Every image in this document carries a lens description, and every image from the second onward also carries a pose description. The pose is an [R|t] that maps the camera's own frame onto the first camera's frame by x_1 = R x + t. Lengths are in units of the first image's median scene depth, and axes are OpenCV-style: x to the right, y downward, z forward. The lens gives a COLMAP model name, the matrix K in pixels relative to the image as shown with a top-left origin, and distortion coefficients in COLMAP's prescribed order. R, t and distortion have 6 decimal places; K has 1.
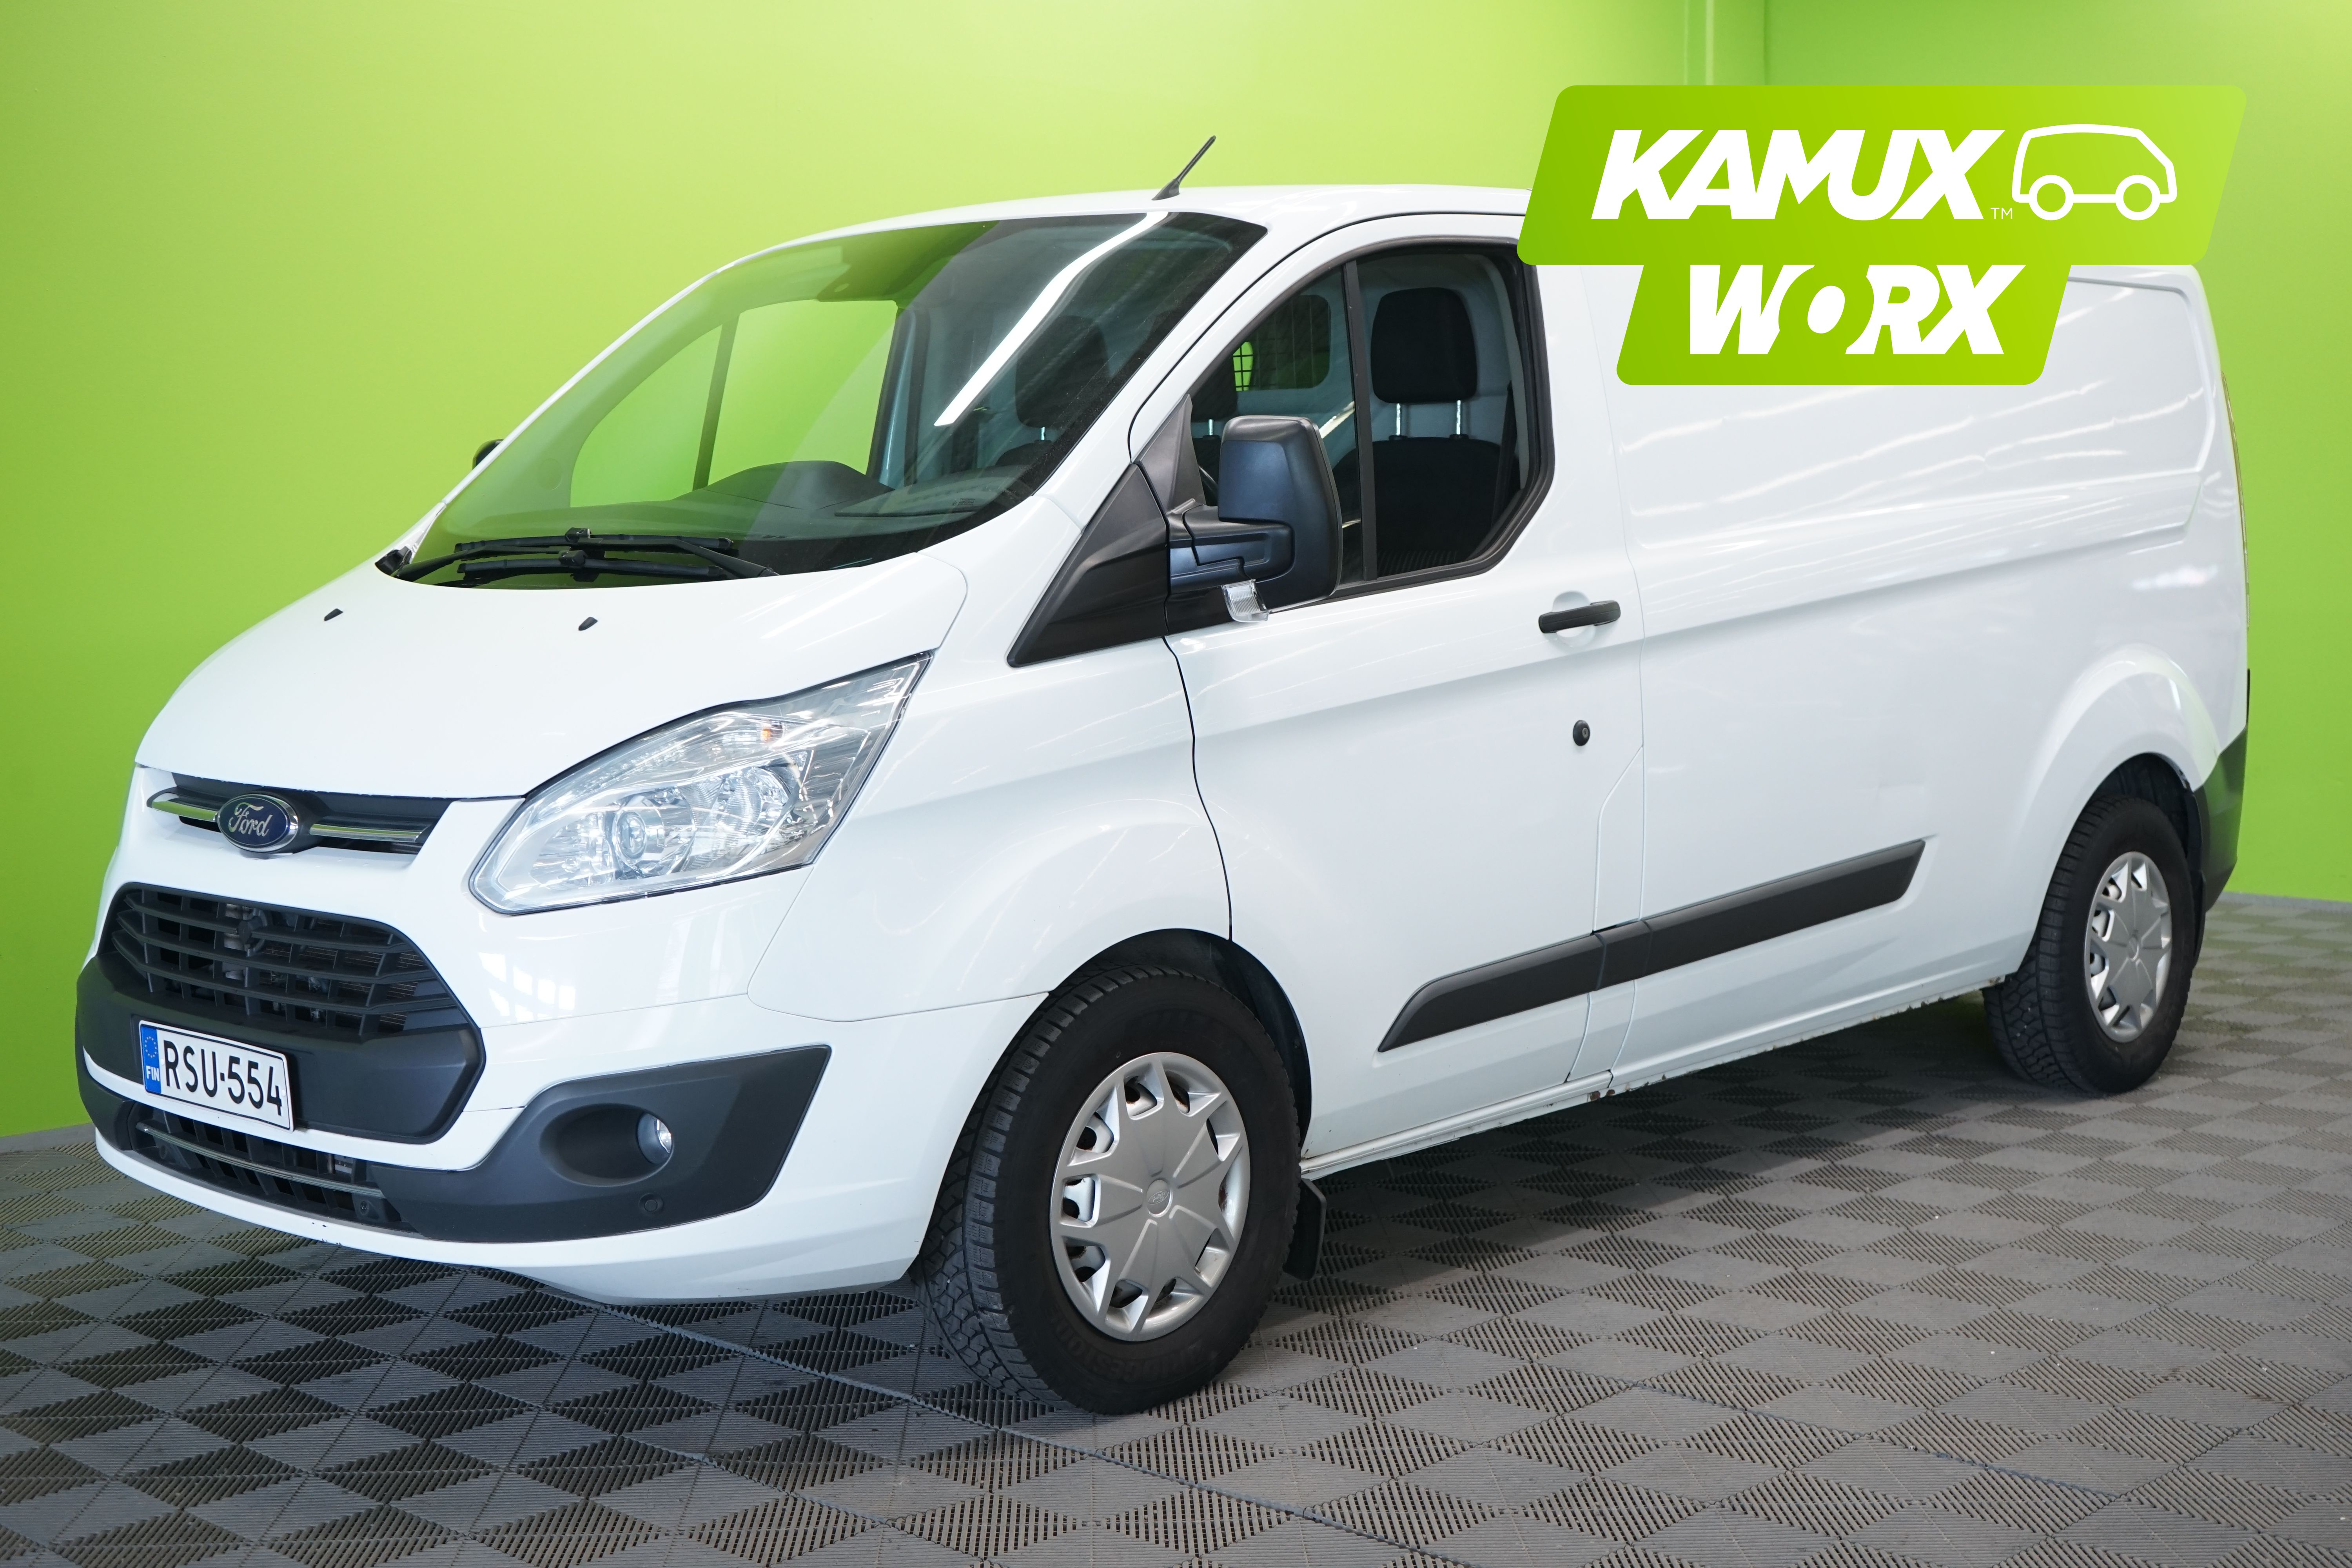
lens RADIAL K [[3130.6, 0, 1176.0], [0, 3130.6, 784.0], [0, 0, 1]] dist [0.007274, 0.006434]
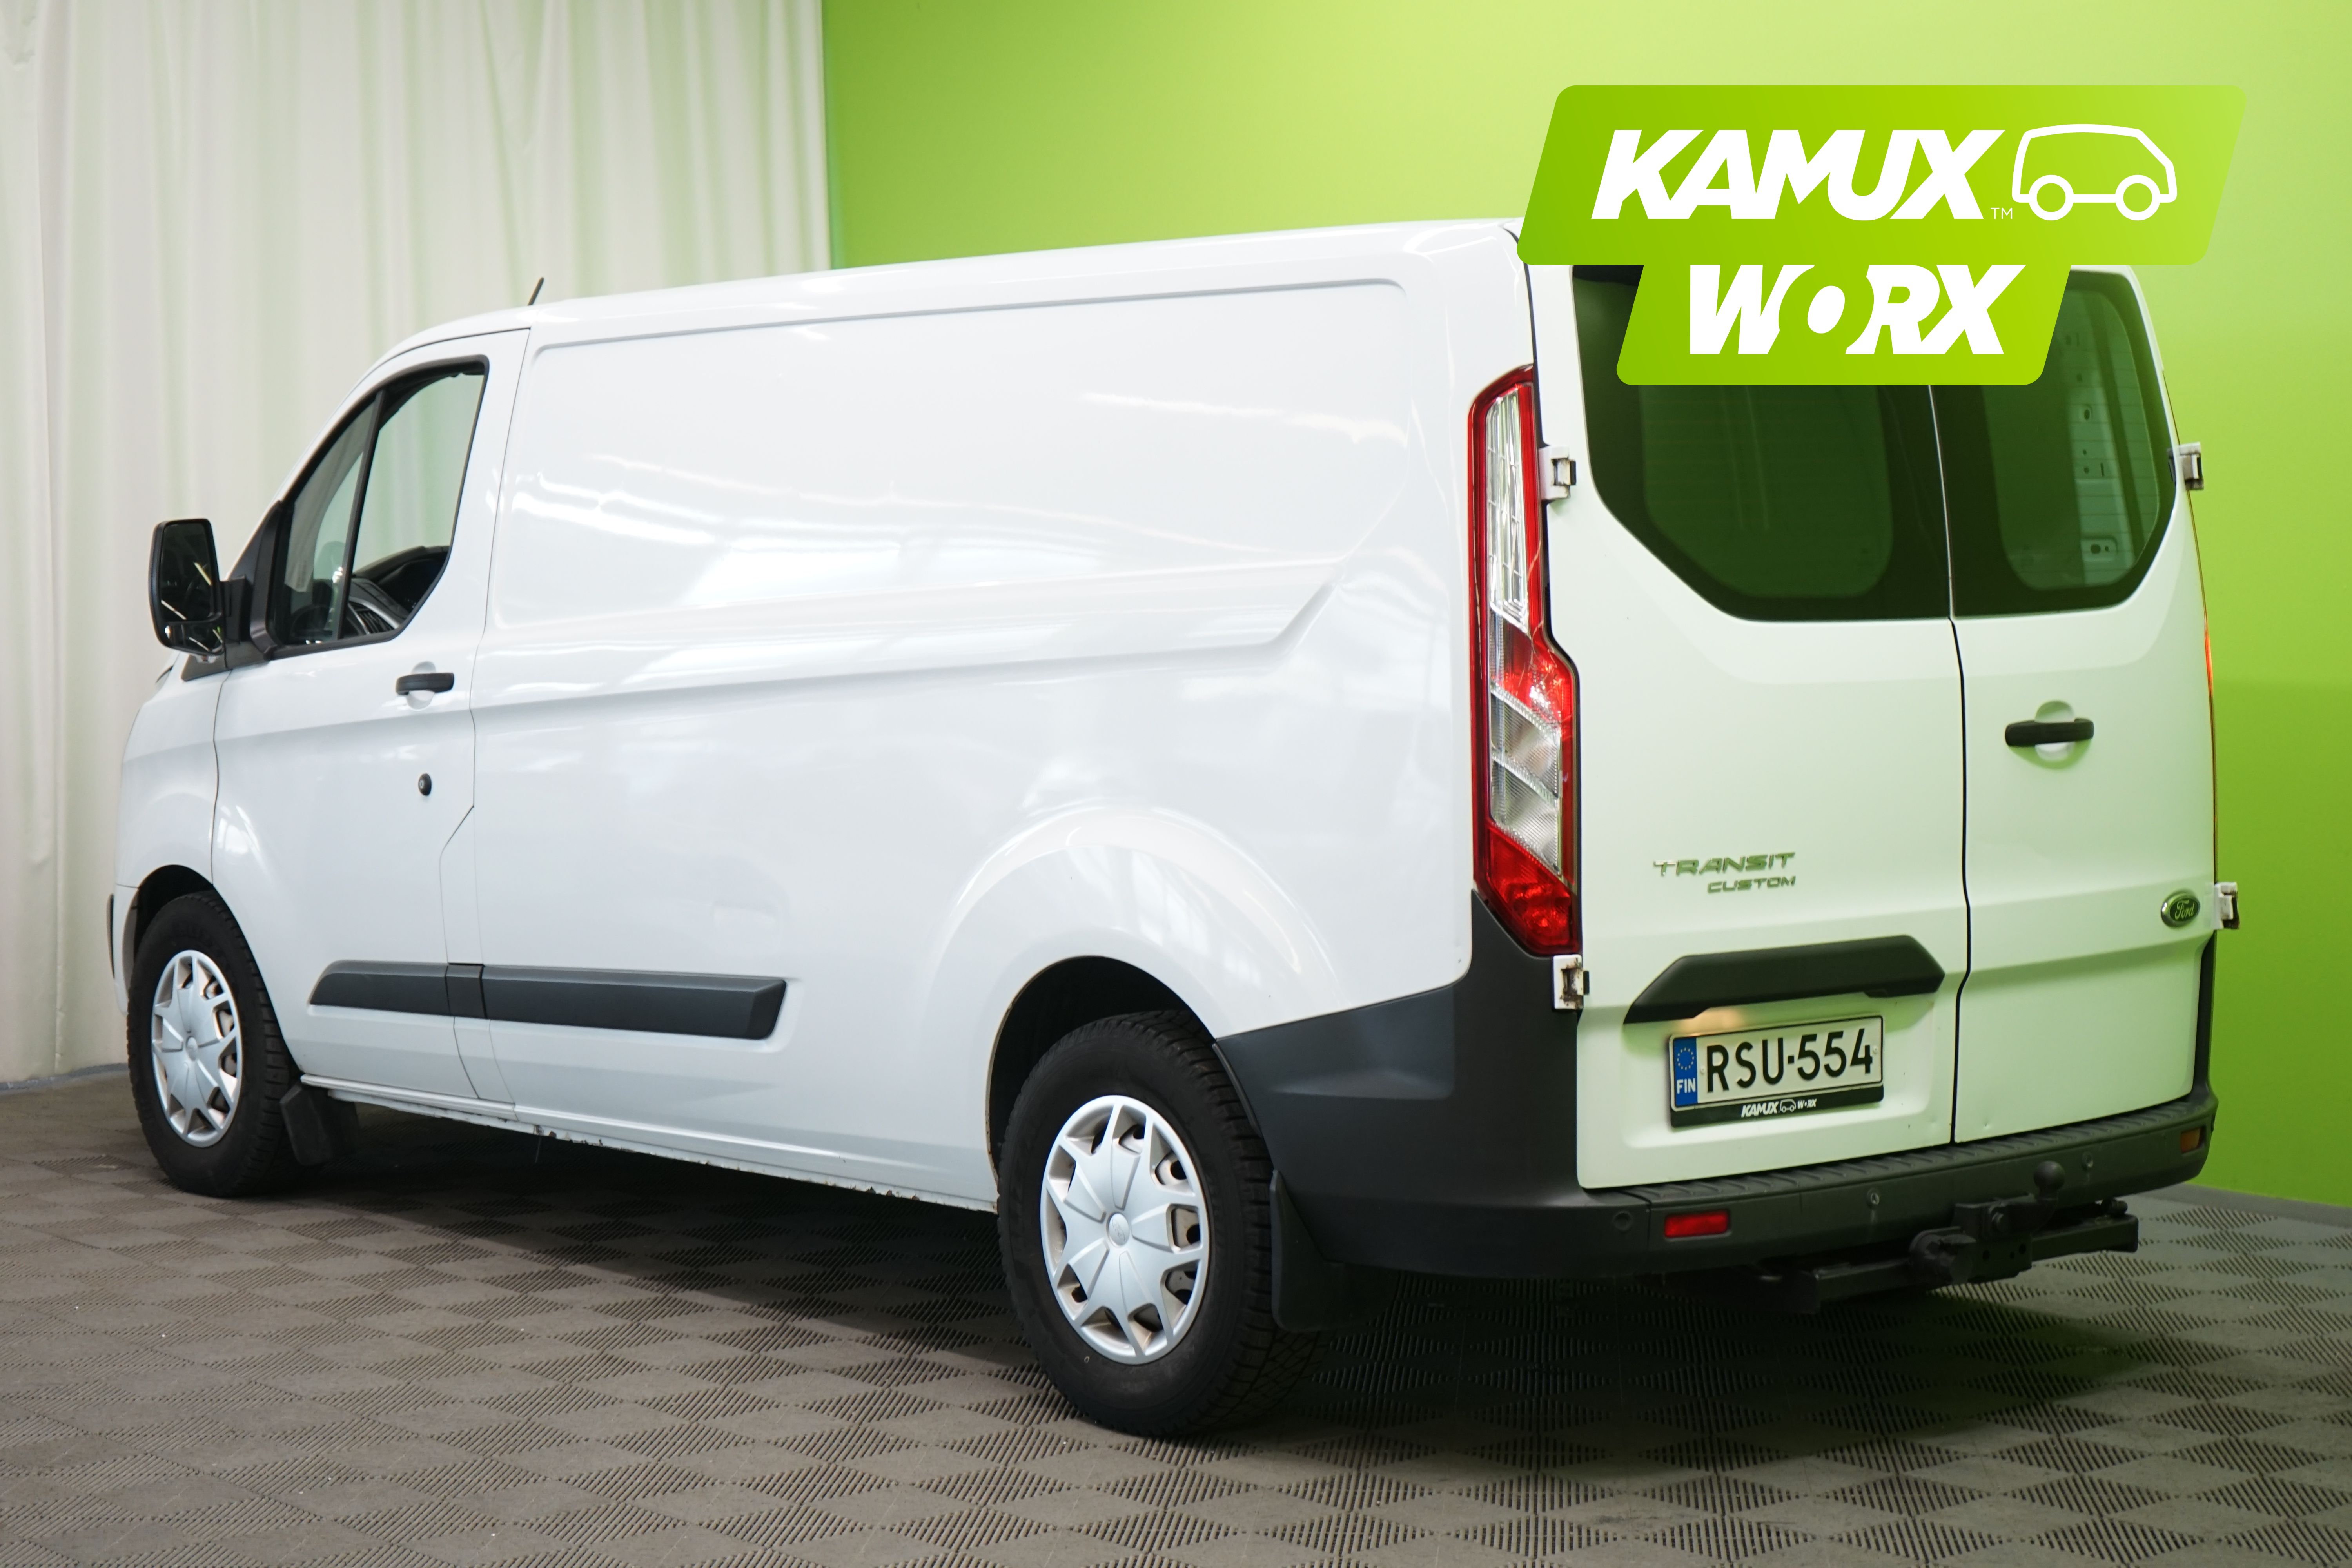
lens RADIAL K [[4247.7, 0, 1176.0], [0, 4247.7, 784.0], [0, 0, 1]] dist [0.020341, -0.001209]
pose [[-0.152780, 0.091440, -0.984021, 1.483126], [-0.058325, 0.993140, 0.101343, -0.174290], [0.986538, 0.072876, -0.146398, 1.381786]]
